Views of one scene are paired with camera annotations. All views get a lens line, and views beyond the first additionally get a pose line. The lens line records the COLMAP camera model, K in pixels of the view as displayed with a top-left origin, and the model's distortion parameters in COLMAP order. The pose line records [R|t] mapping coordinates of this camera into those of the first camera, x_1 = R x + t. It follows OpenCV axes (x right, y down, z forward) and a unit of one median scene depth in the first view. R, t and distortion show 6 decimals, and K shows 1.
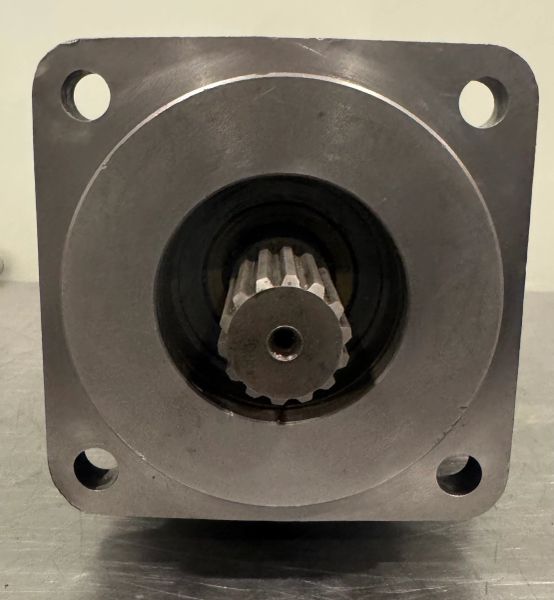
lens RADIAL K [[489.6, 0, 275.0], [0, 489.6, 300.7], [0, 0, 1]] dist [0.005609, -0.007986]
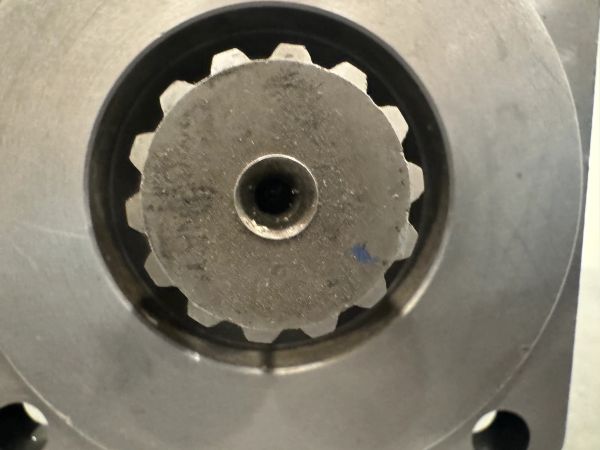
lens RADIAL K [[420.1, 0, 278.4], [0, 420.1, 220.6], [0, 0, 1]] dist [0.010896, 0.002680]
pose [[0.999478, 0.008964, 0.031024, 0.010252], [-0.006594, 0.997112, -0.075665, 0.133869], [-0.031613, 0.075421, 0.996651, 0.621150]]
